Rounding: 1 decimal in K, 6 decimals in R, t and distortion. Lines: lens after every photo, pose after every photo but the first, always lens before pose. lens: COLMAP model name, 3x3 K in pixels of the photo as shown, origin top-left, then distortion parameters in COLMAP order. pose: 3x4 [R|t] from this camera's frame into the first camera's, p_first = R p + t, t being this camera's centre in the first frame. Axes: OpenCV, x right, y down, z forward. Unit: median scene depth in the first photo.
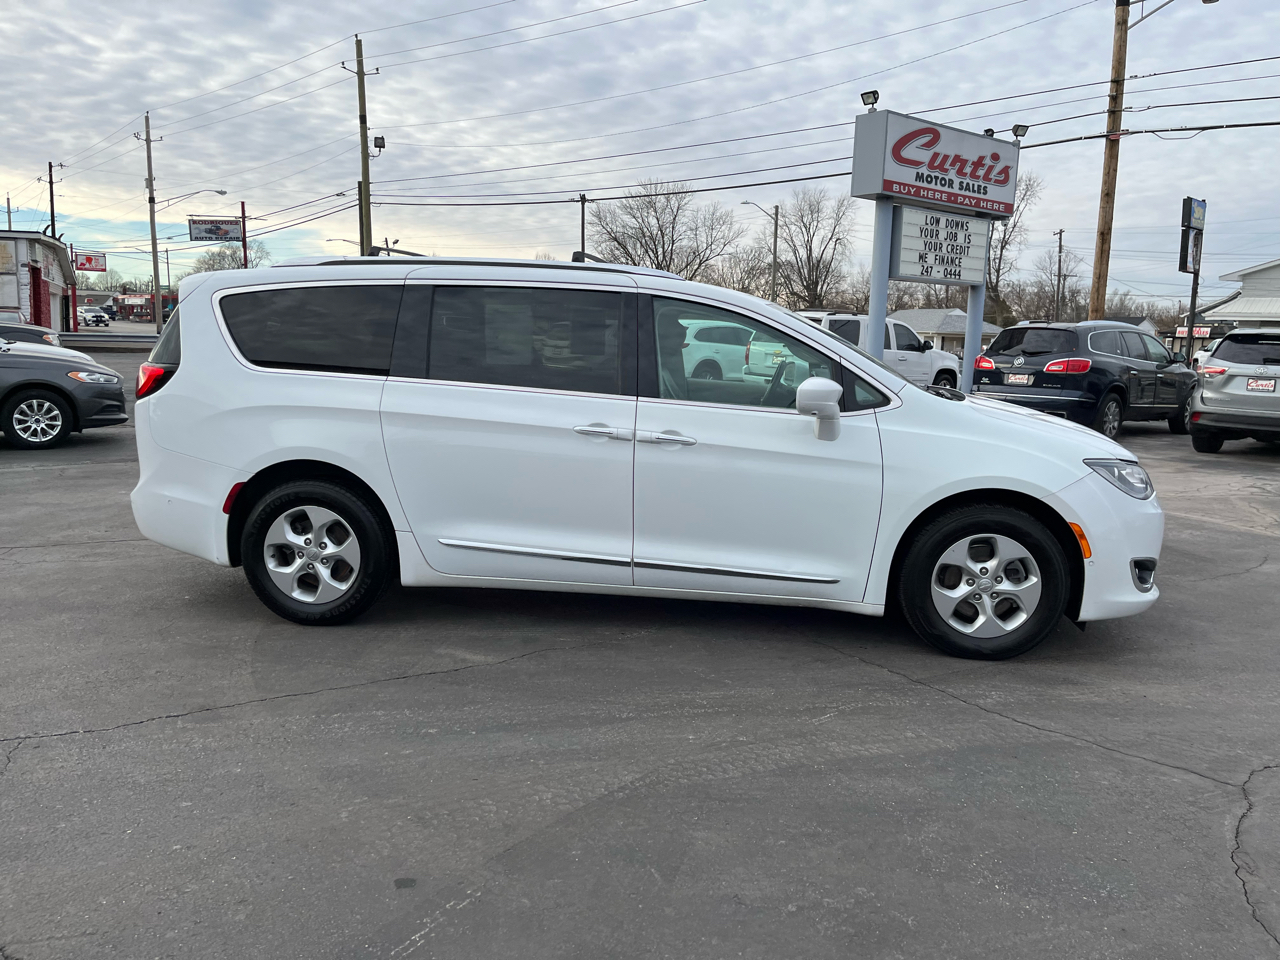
lens RADIAL K [[962.1, 0, 652.5], [0, 962.1, 474.6], [0, 0, 1]] dist [0.066797, -0.080893]
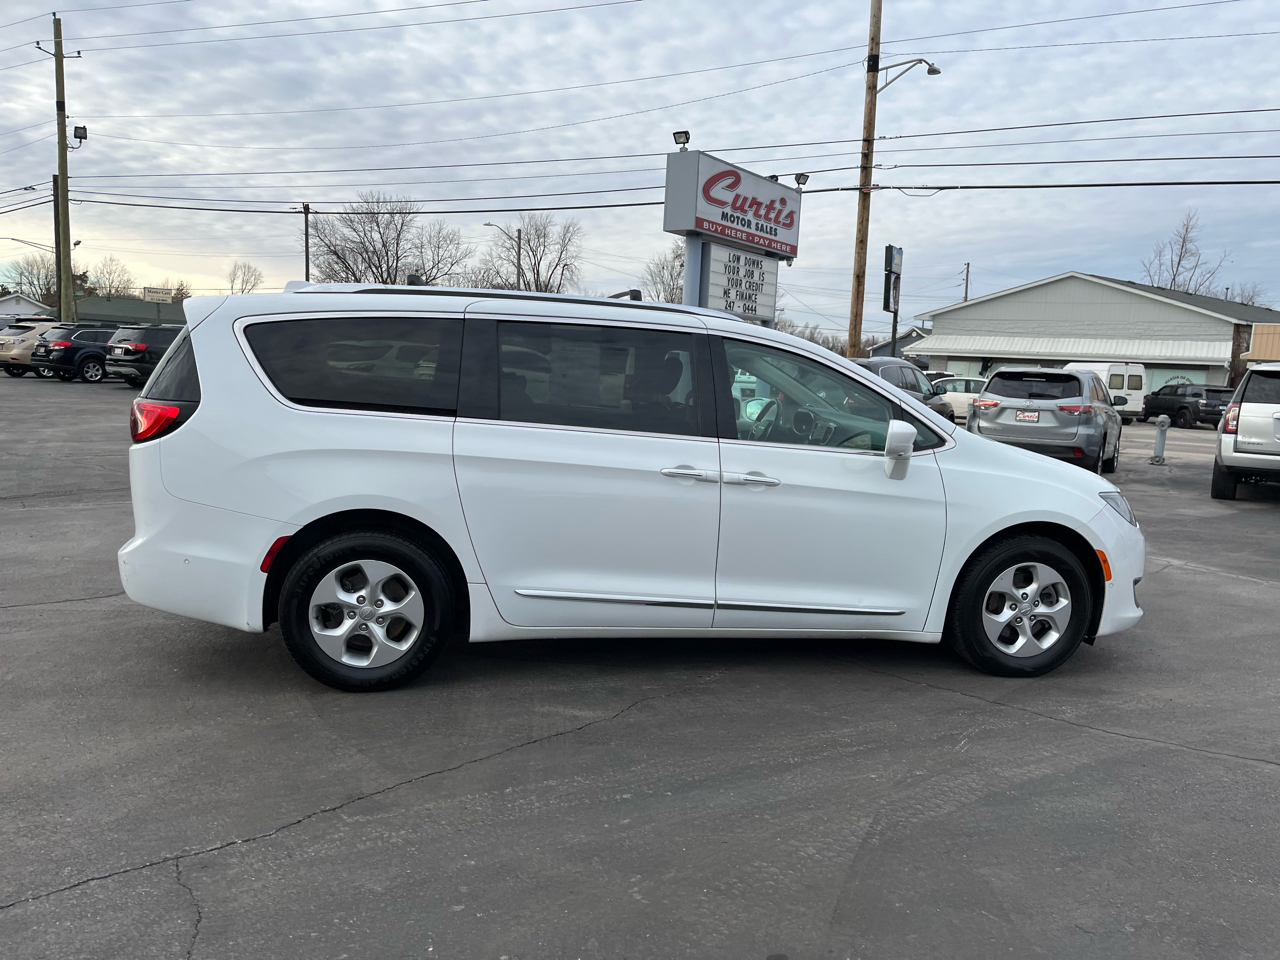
lens RADIAL K [[962.1, 0, 651.0], [0, 962.1, 486.7], [0, 0, 1]] dist [0.066797, -0.080893]
pose [[0.959384, -0.017486, 0.281559, -0.350755], [0.020268, 0.999770, -0.006969, -0.024100], [-0.281373, 0.012393, 0.959518, 0.058626]]
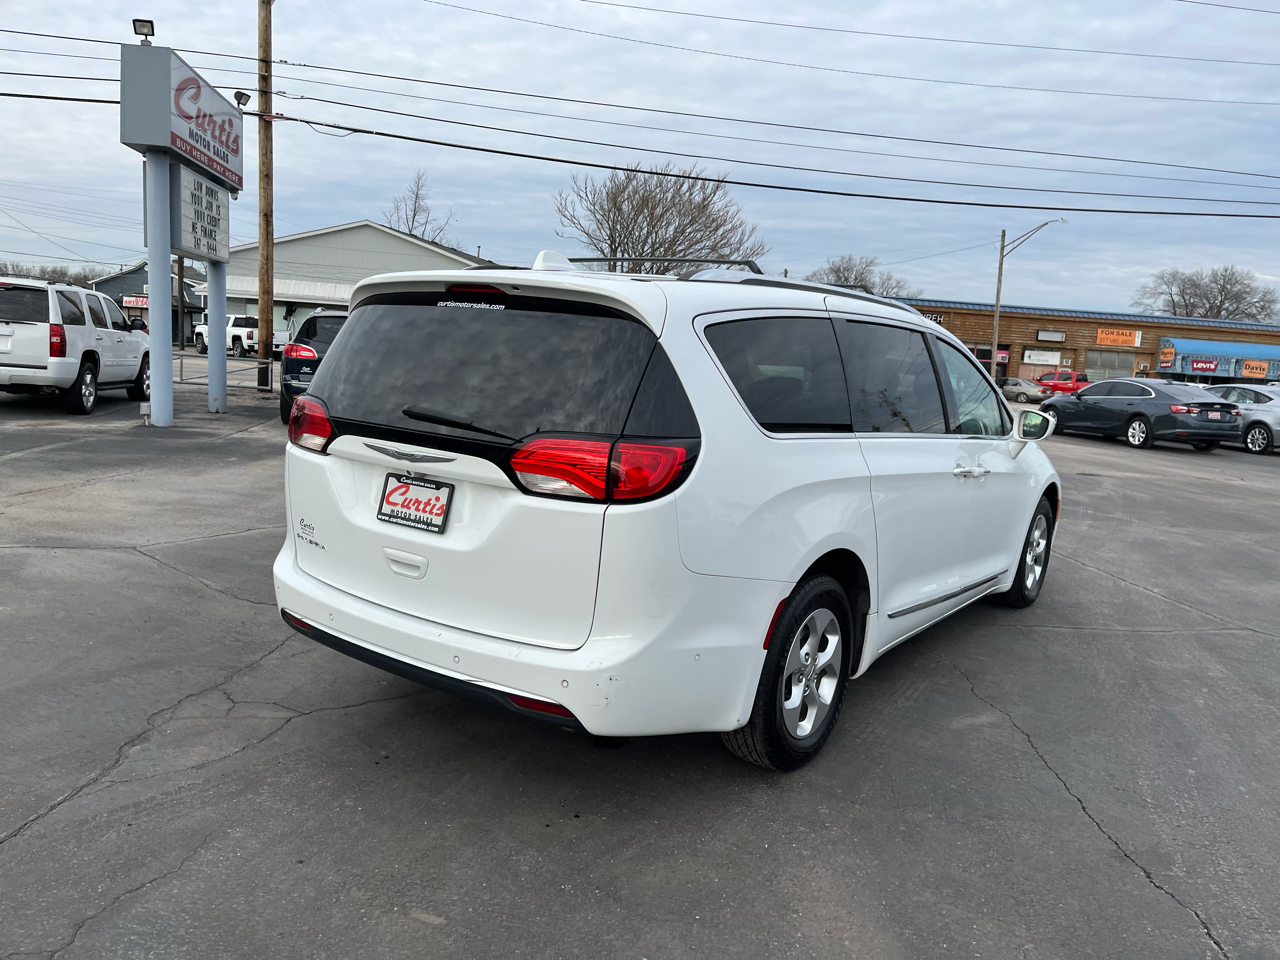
lens RADIAL K [[964.2, 0, 648.8], [0, 964.2, 493.7], [0, 0, 1]] dist [0.074495, -0.098188]
pose [[0.499851, -0.126699, 0.856794, -1.055239], [0.080517, 0.991756, 0.099684, -0.143993], [-0.862361, 0.019159, 0.505932, 0.726110]]
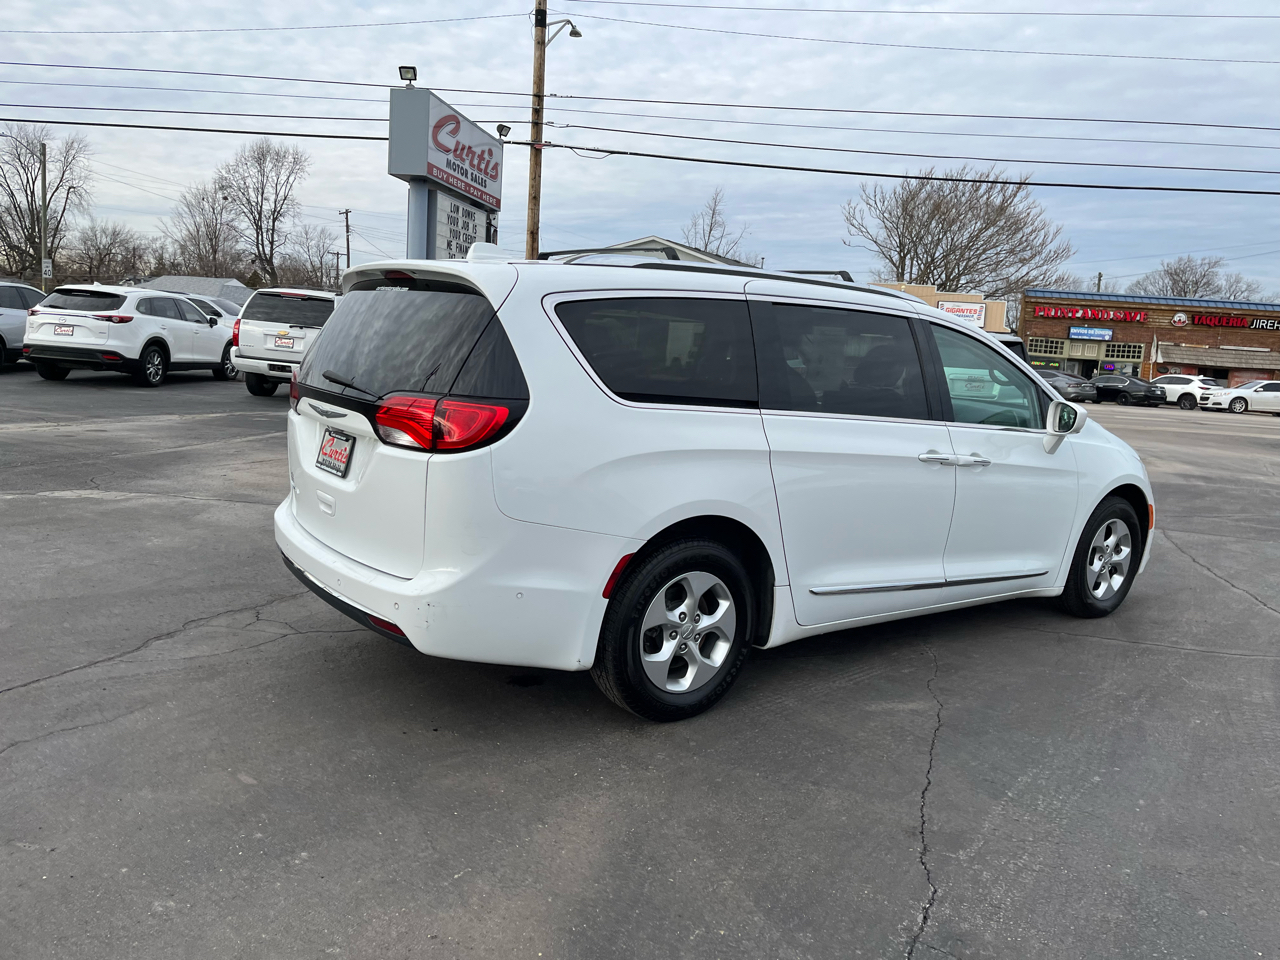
lens RADIAL K [[962.1, 0, 650.2], [0, 962.1, 475.4], [0, 0, 1]] dist [0.066797, -0.080893]
pose [[0.735892, -0.075575, 0.672868, -0.909066], [0.056022, 0.997140, 0.050726, -0.090335], [-0.674777, 0.000367, 0.738021, 0.431497]]
